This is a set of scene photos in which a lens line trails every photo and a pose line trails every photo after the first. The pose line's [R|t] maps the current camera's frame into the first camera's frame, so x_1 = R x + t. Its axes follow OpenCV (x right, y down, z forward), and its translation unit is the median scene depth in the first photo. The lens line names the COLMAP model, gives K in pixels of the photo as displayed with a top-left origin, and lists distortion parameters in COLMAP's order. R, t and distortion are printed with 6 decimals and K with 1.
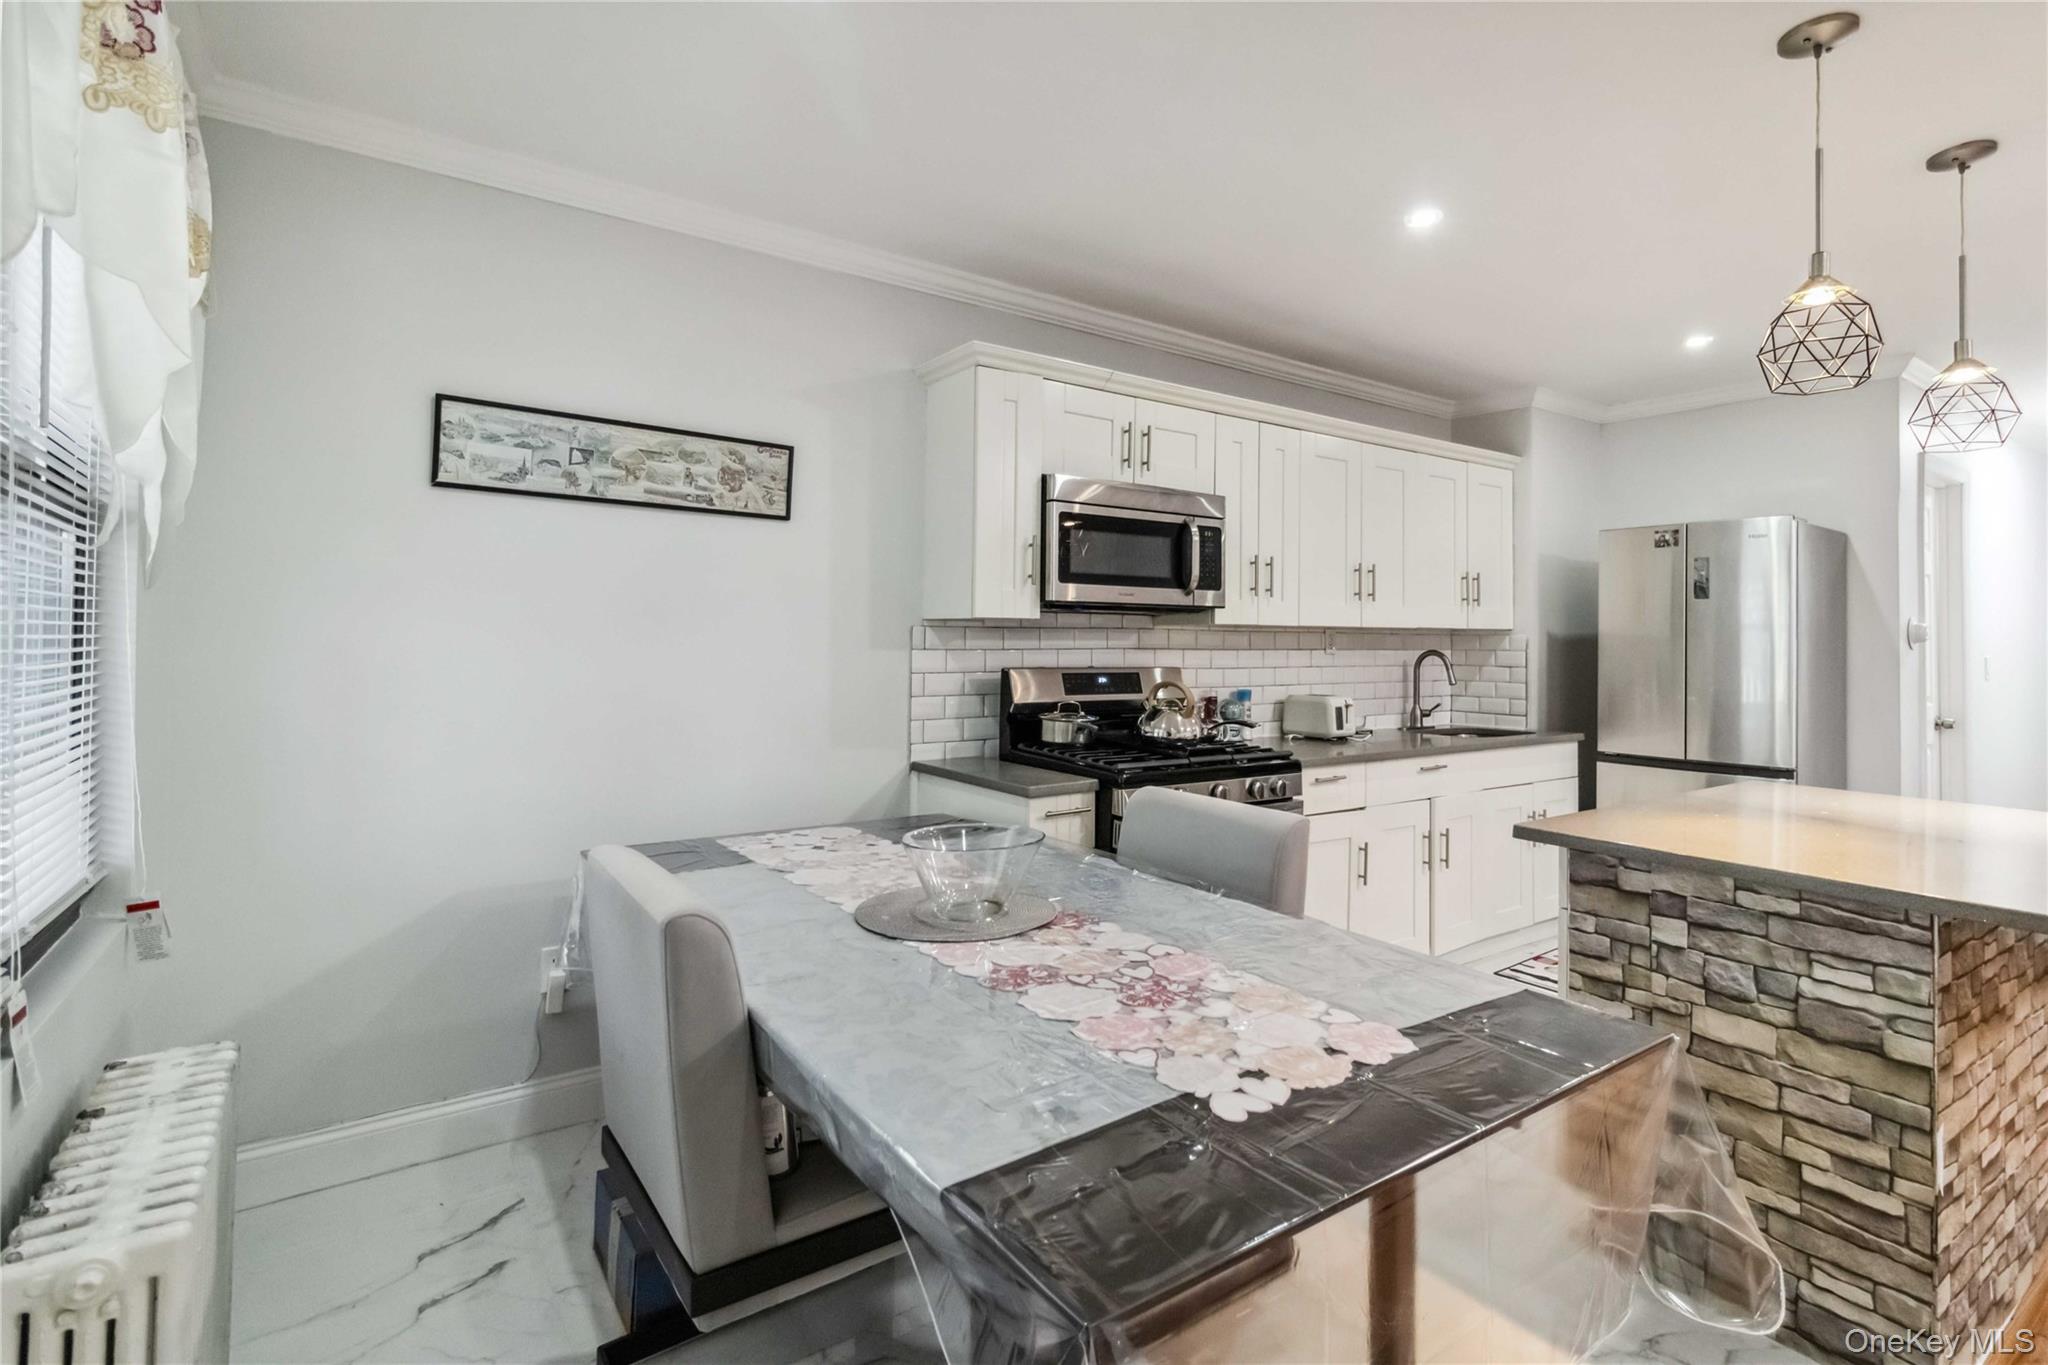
lens RADIAL K [[988.5, 0, 1022.4], [0, 988.5, 630.2], [0, 0, 1]] dist [0.002100, 0.001217]
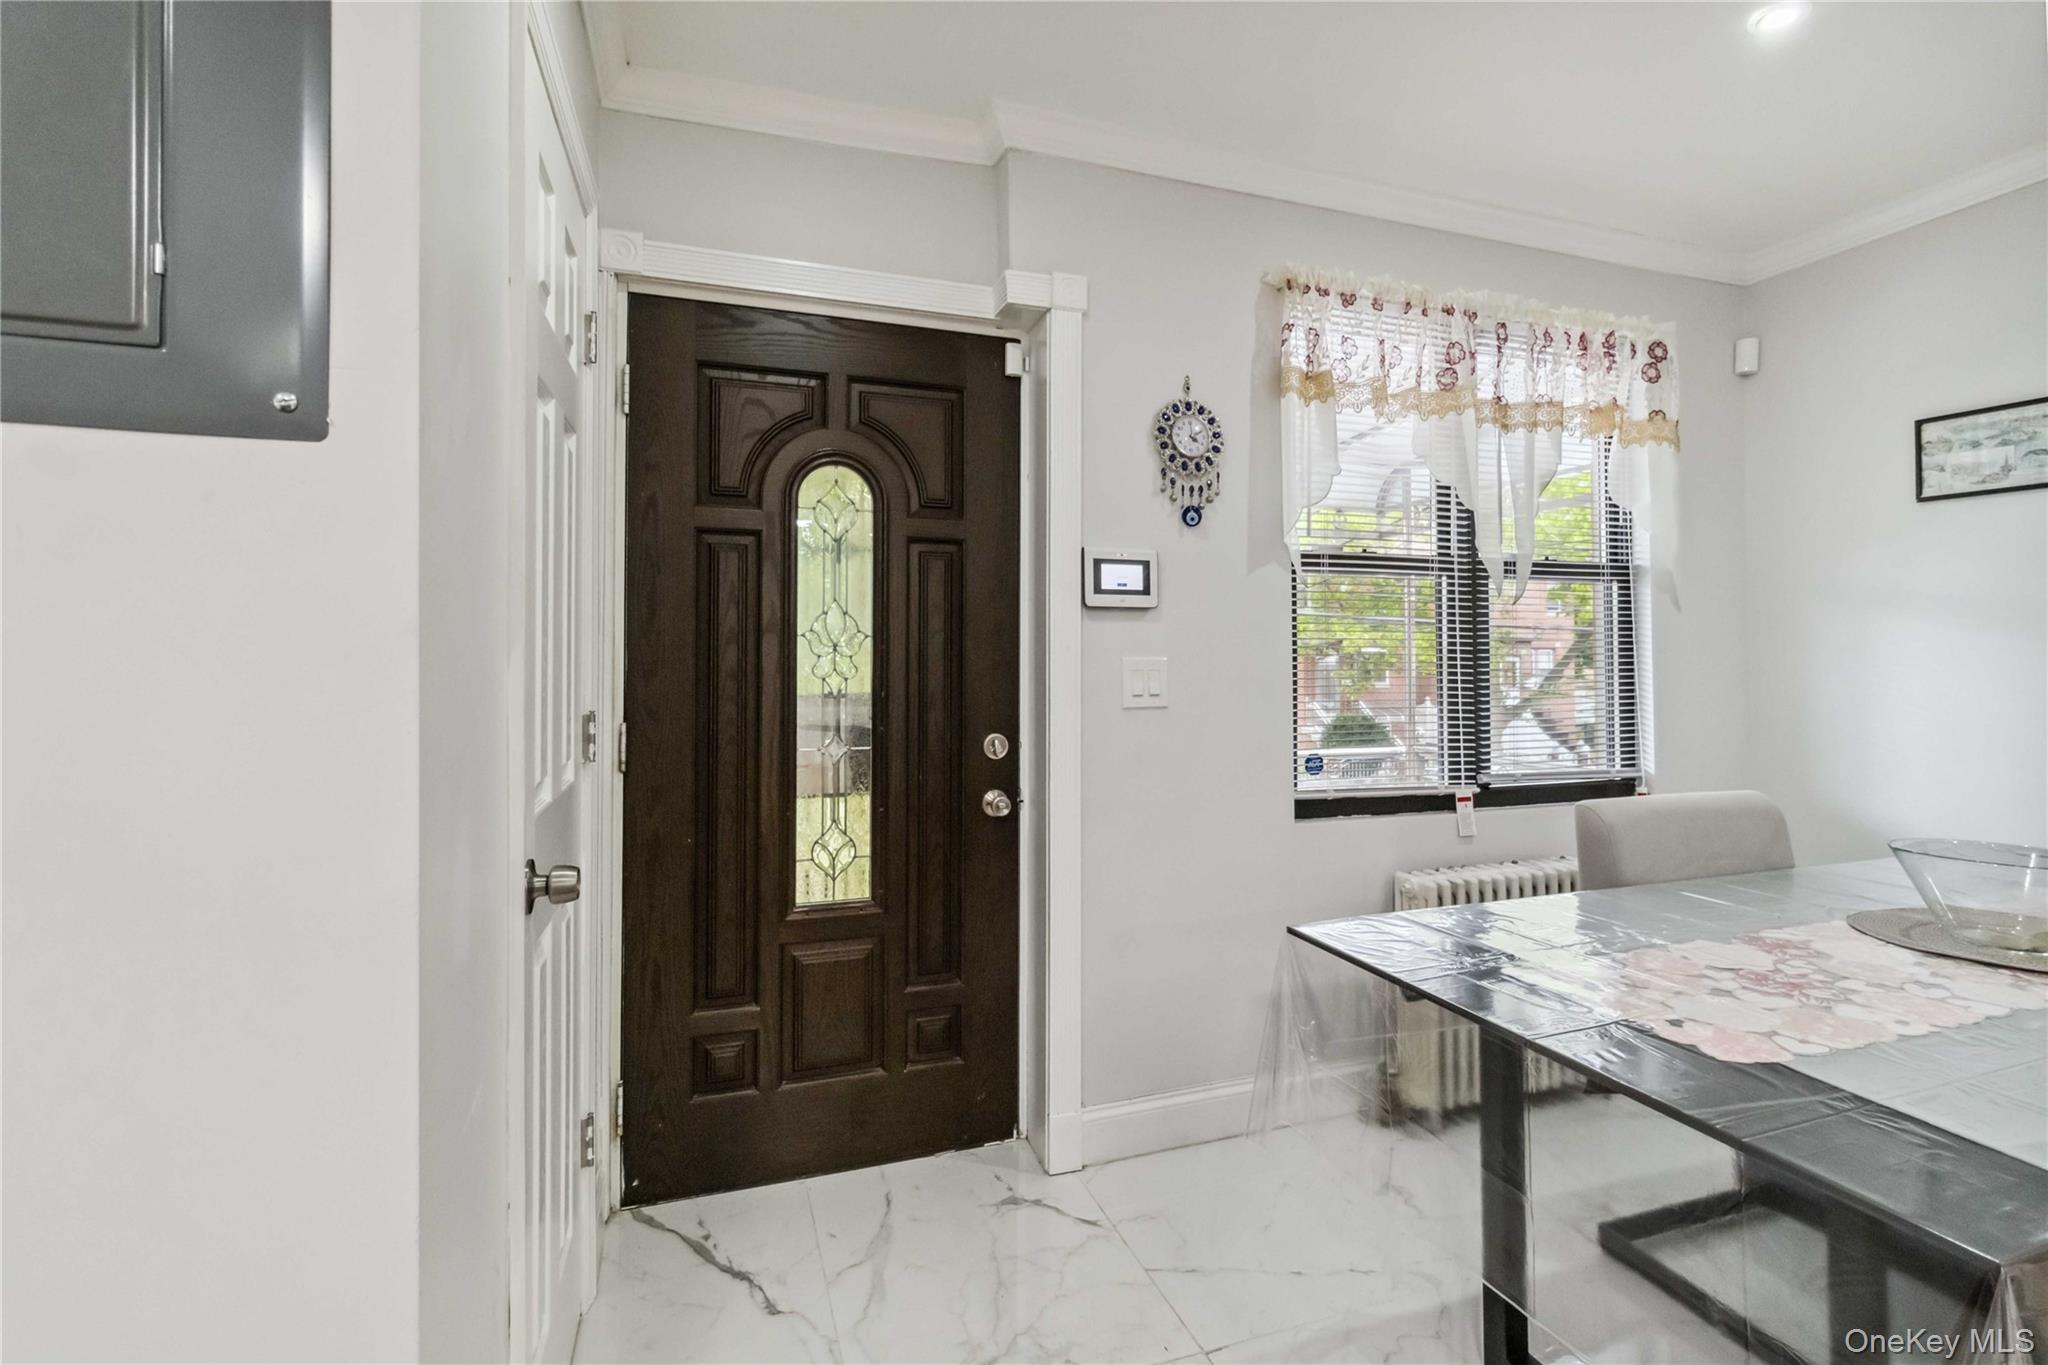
lens RADIAL K [[965.1, 0, 1056.1], [0, 965.1, 641.9], [0, 0, 1]] dist [-0.000217, -0.000066]
pose [[-0.250479, -0.018706, -0.967941, 0.649219], [0.018041, 0.999550, -0.023985, 0.020635], [0.967954, -0.023470, -0.250028, 0.287360]]
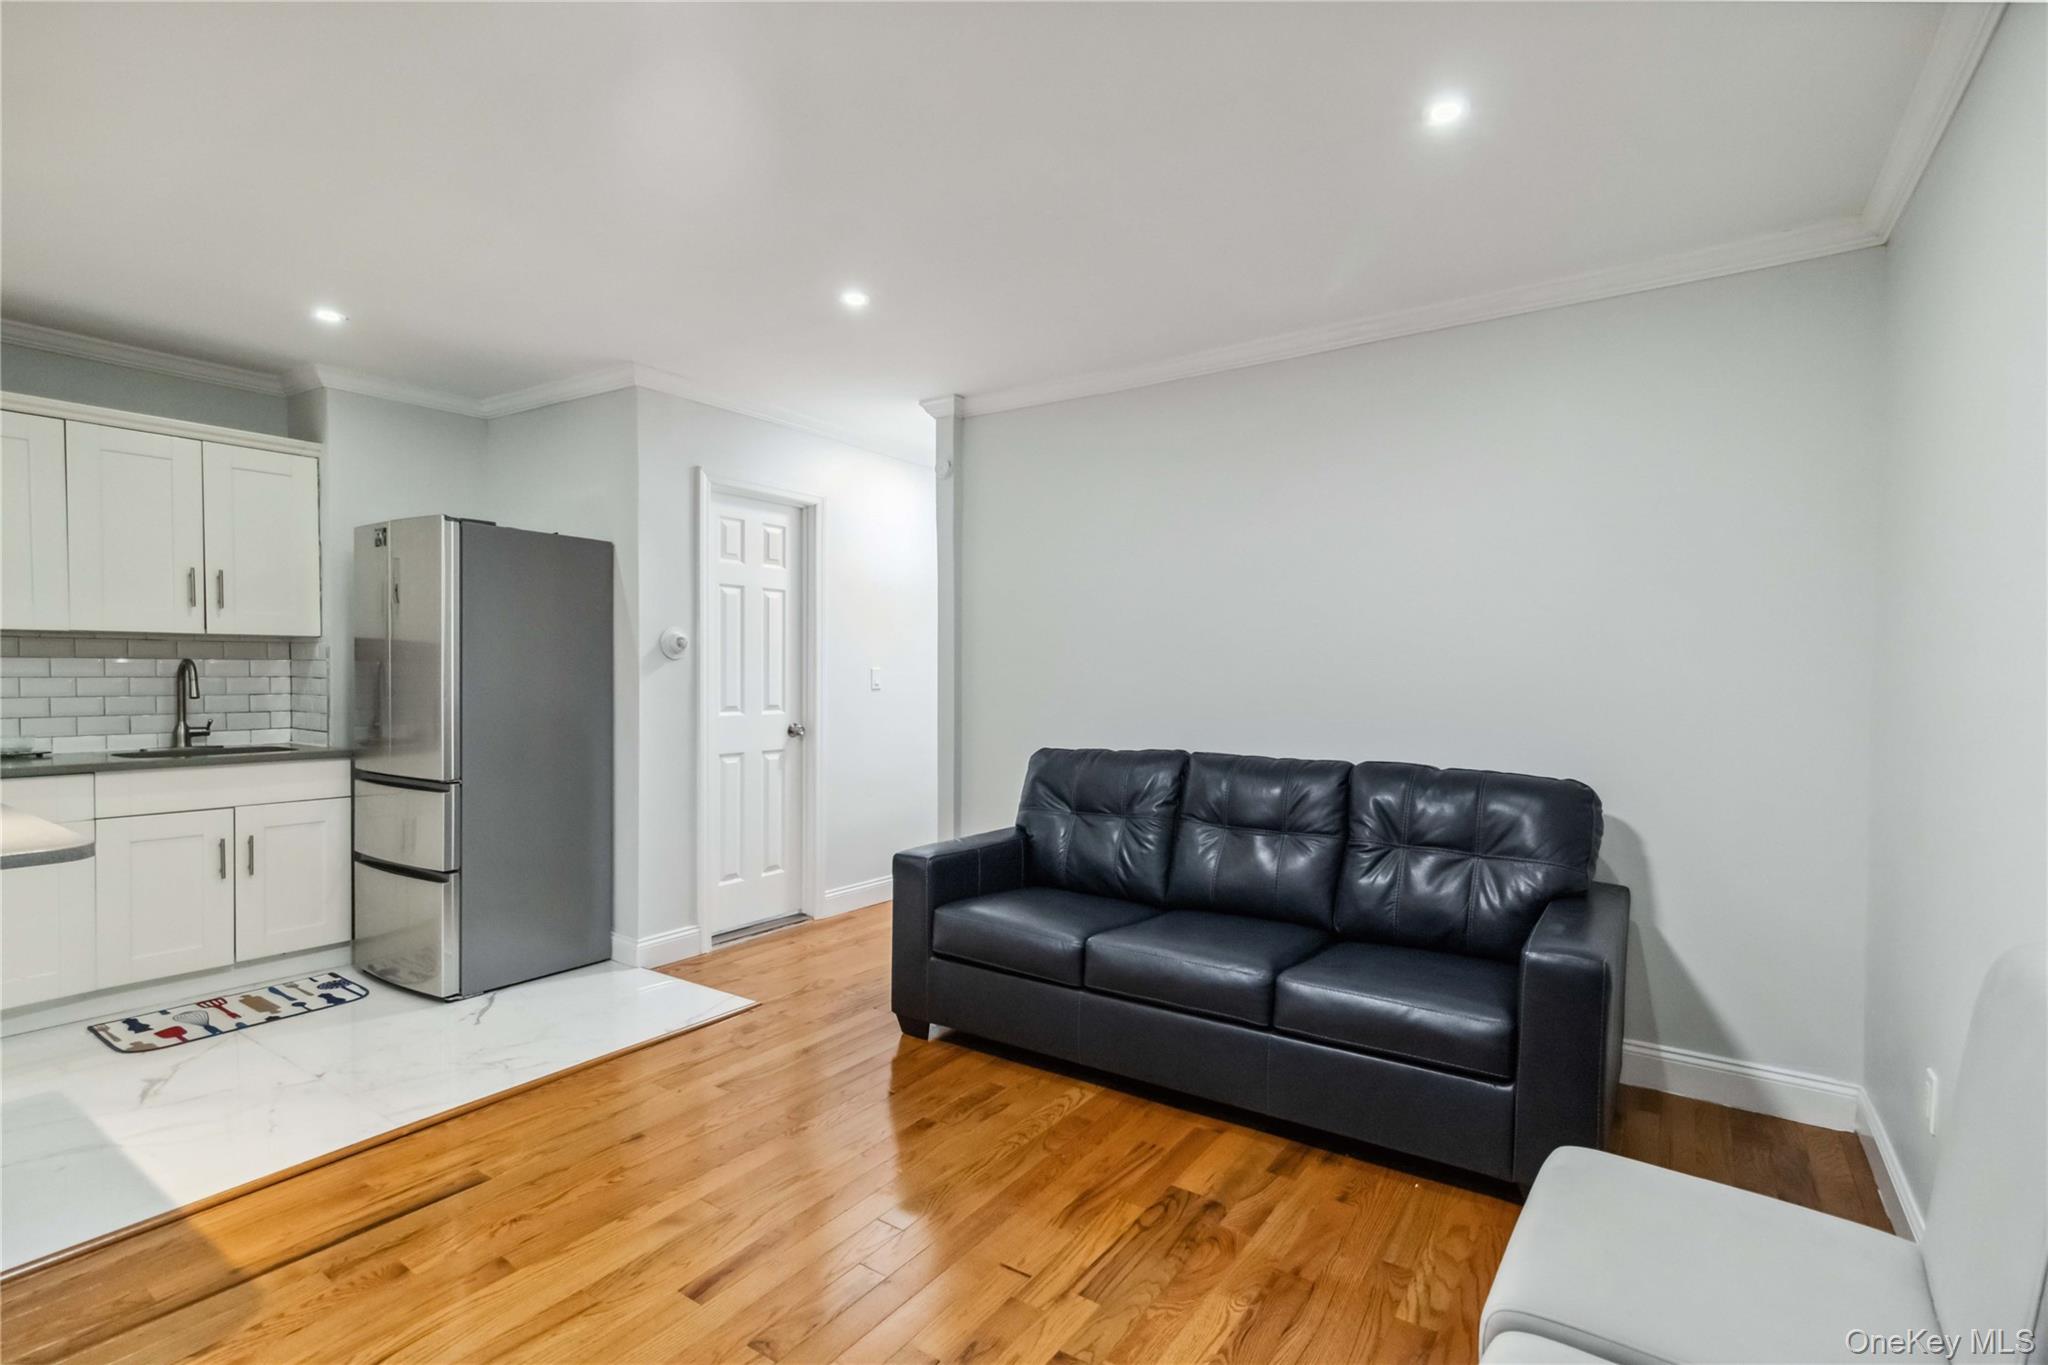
lens RADIAL K [[979.9, 0, 1061.0], [0, 979.9, 693.7], [0, 0, 1]] dist [0.010837, -0.000434]
pose [[0.932072, -0.007461, 0.362196, 1.375137], [-0.008432, 0.999070, 0.042279, 0.013639], [-0.362175, -0.042461, 0.931142, -0.143142]]
